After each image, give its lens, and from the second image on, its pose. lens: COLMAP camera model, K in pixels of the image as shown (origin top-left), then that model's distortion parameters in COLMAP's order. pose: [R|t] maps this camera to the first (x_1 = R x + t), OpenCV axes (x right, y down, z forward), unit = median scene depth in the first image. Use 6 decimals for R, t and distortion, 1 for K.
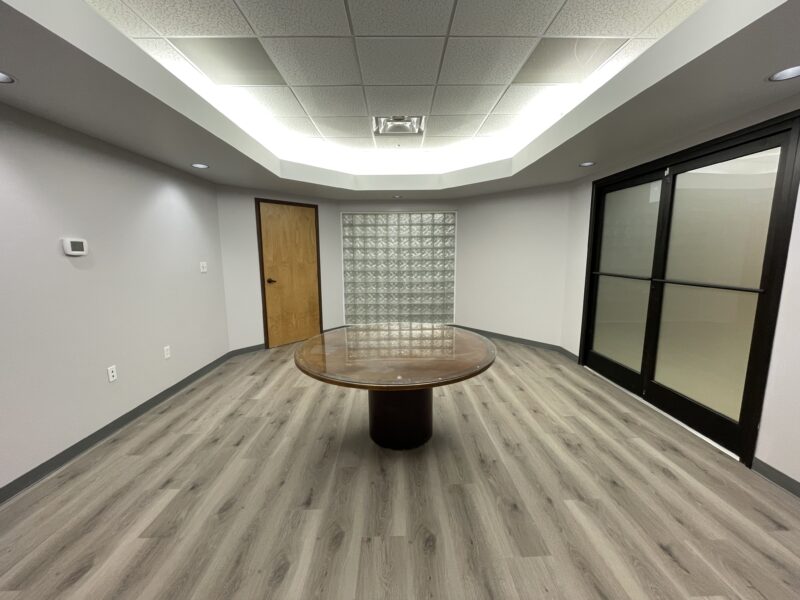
lens RADIAL K [[323.6, 0, 402.1], [0, 323.6, 301.2], [0, 0, 1]] dist [-0.005980, 0.000607]
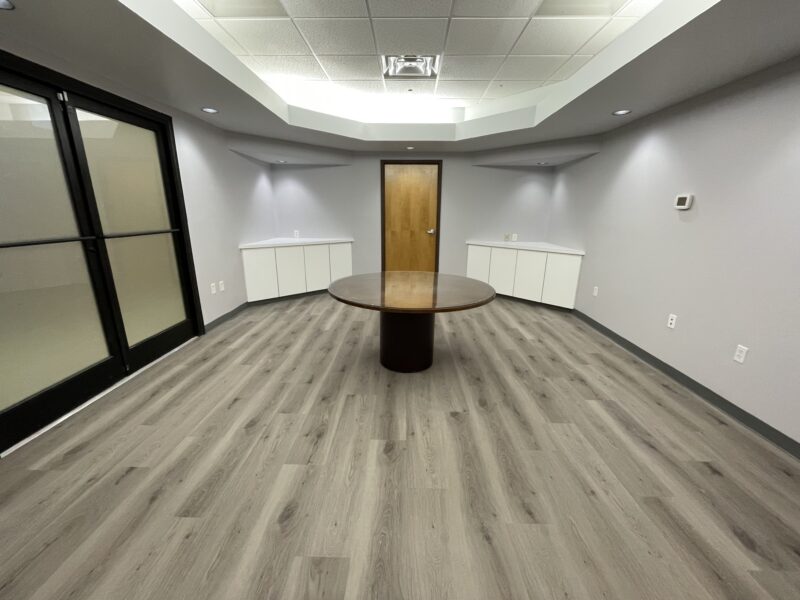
lens RADIAL K [[323.6, 0, 400.4], [0, 323.6, 300.6], [0, 0, 1]] dist [-0.005980, 0.000607]
pose [[-0.998917, -0.017678, 0.043047, -0.026520], [0.001640, 0.911092, 0.412201, -0.262259], [-0.046507, 0.411825, -0.910076, 1.819278]]
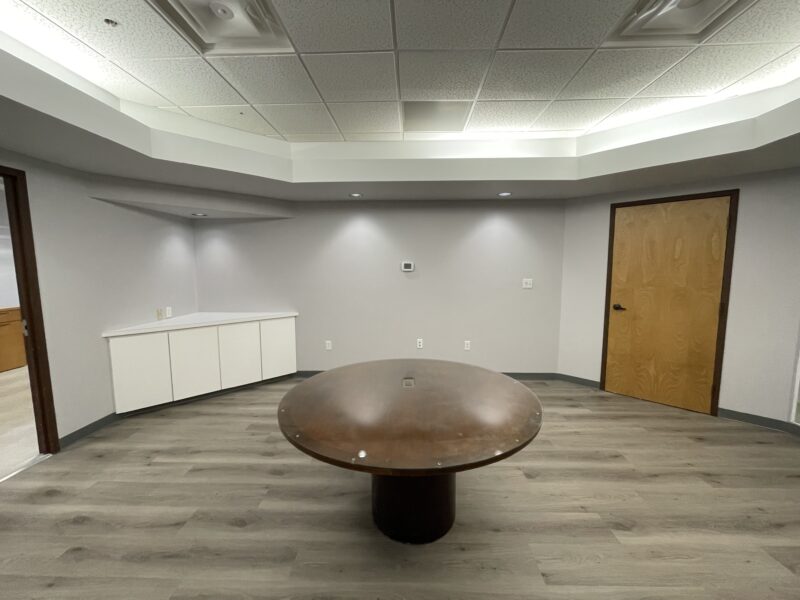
lens RADIAL K [[323.6, 0, 400.9], [0, 323.6, 301.3], [0, 0, 1]] dist [-0.005980, 0.000607]
pose [[-0.051327, 0.113350, -0.992228, 0.635209], [-0.149416, 0.981484, 0.119852, -0.150909], [0.987441, 0.154406, -0.033440, 0.841393]]
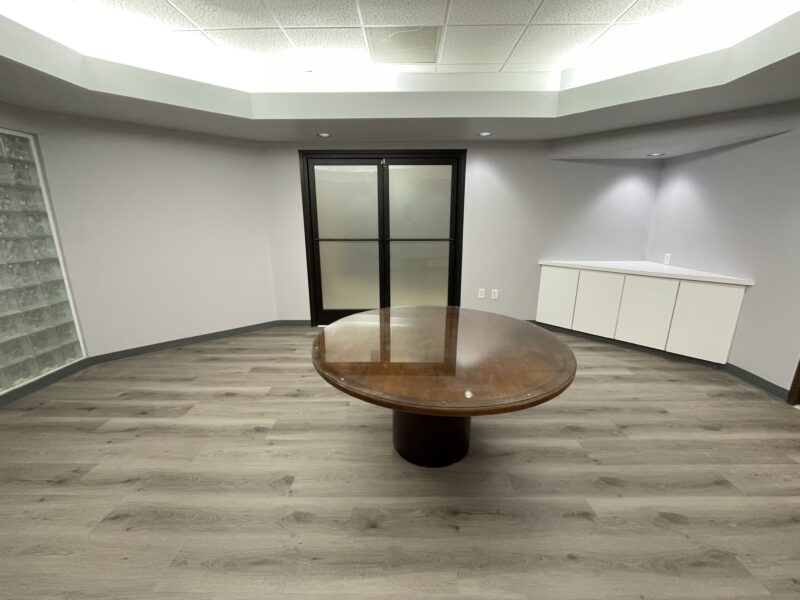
lens RADIAL K [[323.6, 0, 402.6], [0, 323.6, 299.9], [0, 0, 1]] dist [-0.005980, 0.000607]
pose [[0.037155, -0.237456, 0.970687, -0.659142], [0.155343, 0.960922, 0.229121, -0.127619], [-0.987162, 0.142277, 0.072591, 0.877595]]
